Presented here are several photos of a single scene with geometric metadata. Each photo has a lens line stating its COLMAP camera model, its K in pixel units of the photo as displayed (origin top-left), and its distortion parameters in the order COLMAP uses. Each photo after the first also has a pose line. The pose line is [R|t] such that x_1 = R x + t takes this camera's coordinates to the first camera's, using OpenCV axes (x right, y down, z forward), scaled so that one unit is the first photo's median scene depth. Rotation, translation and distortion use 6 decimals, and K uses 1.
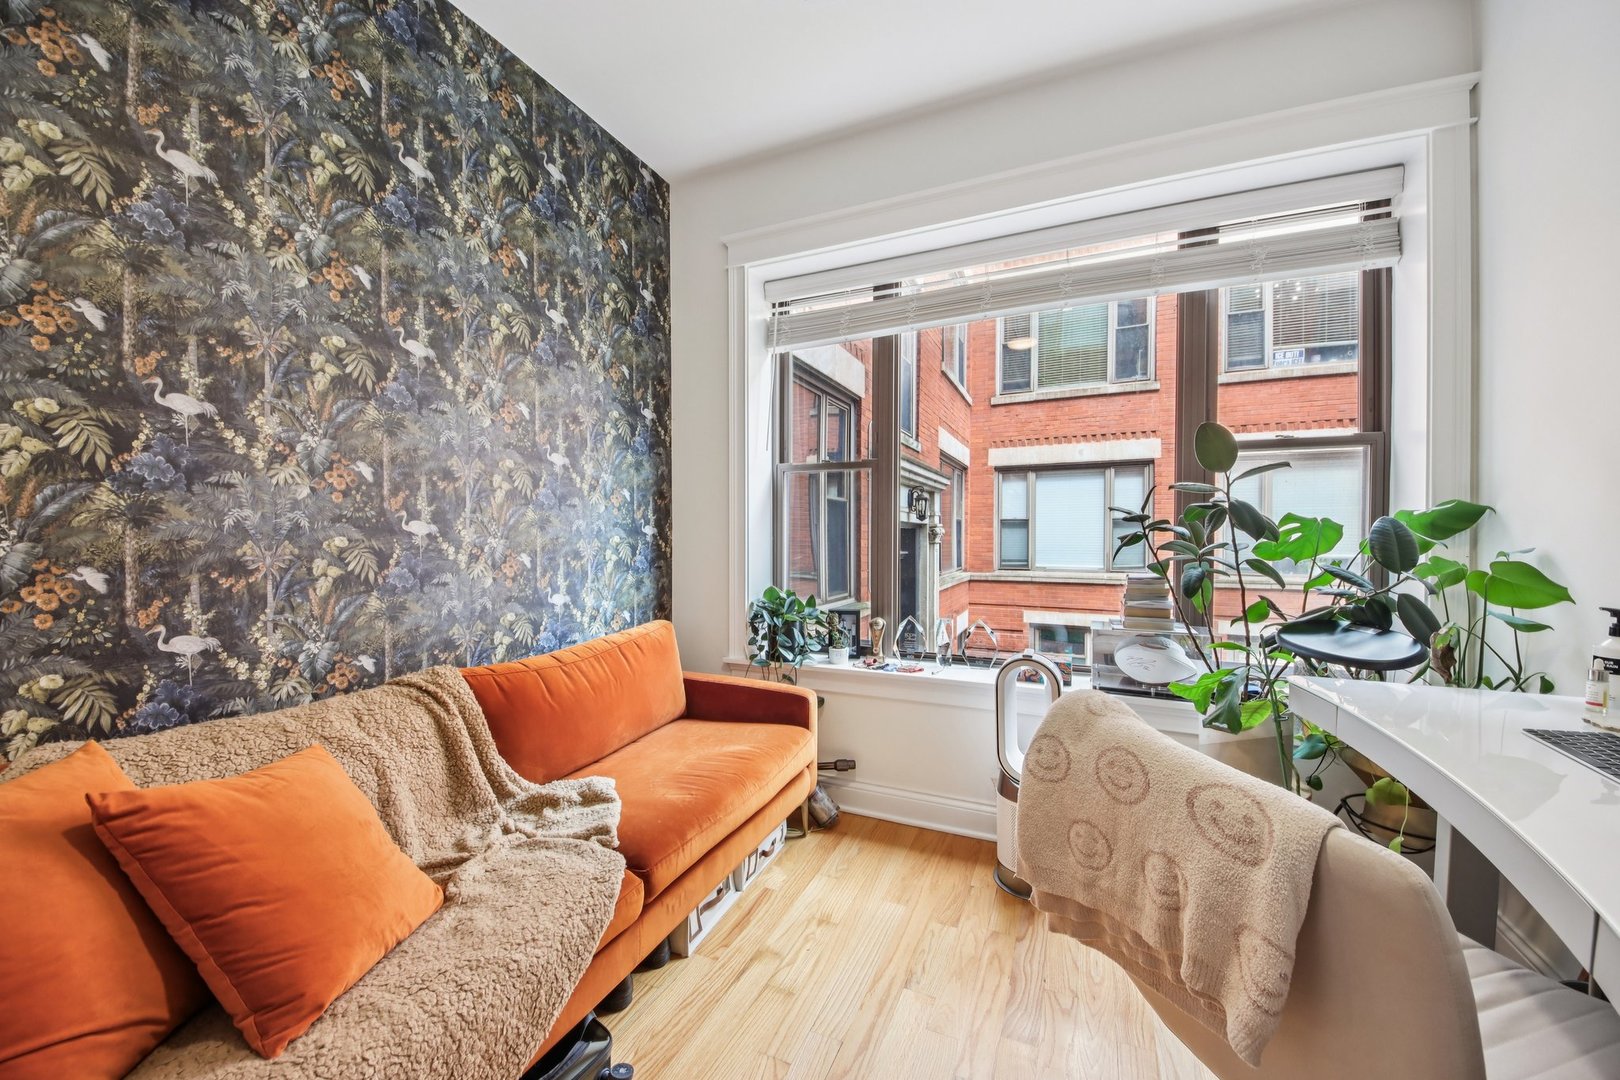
lens RADIAL K [[617.5, 0, 803.9], [0, 617.5, 554.3], [0, 0, 1]] dist [0.045480, -0.032832]
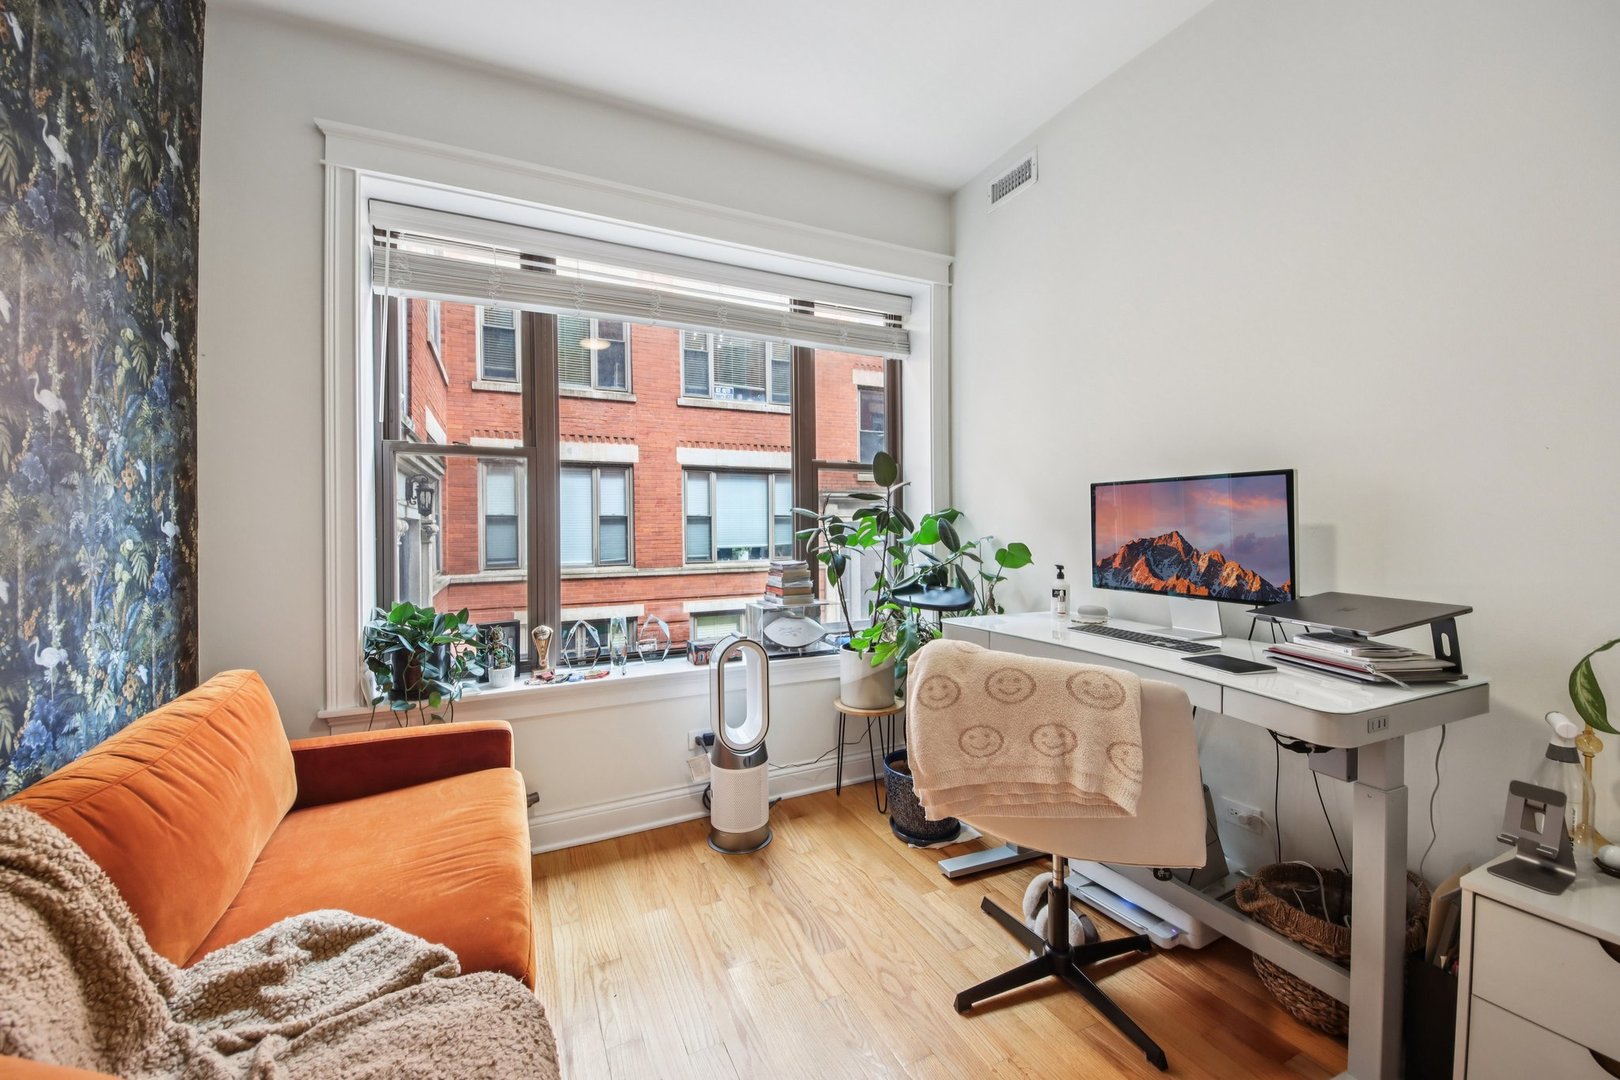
lens RADIAL K [[631.4, 0, 805.9], [0, 631.4, 538.4], [0, 0, 1]] dist [0.023546, -0.017953]
pose [[0.648986, -0.016661, 0.760618, -0.363630], [0.032493, 0.999455, -0.005832, -0.006592], [-0.760106, 0.028500, 0.649174, 0.129749]]
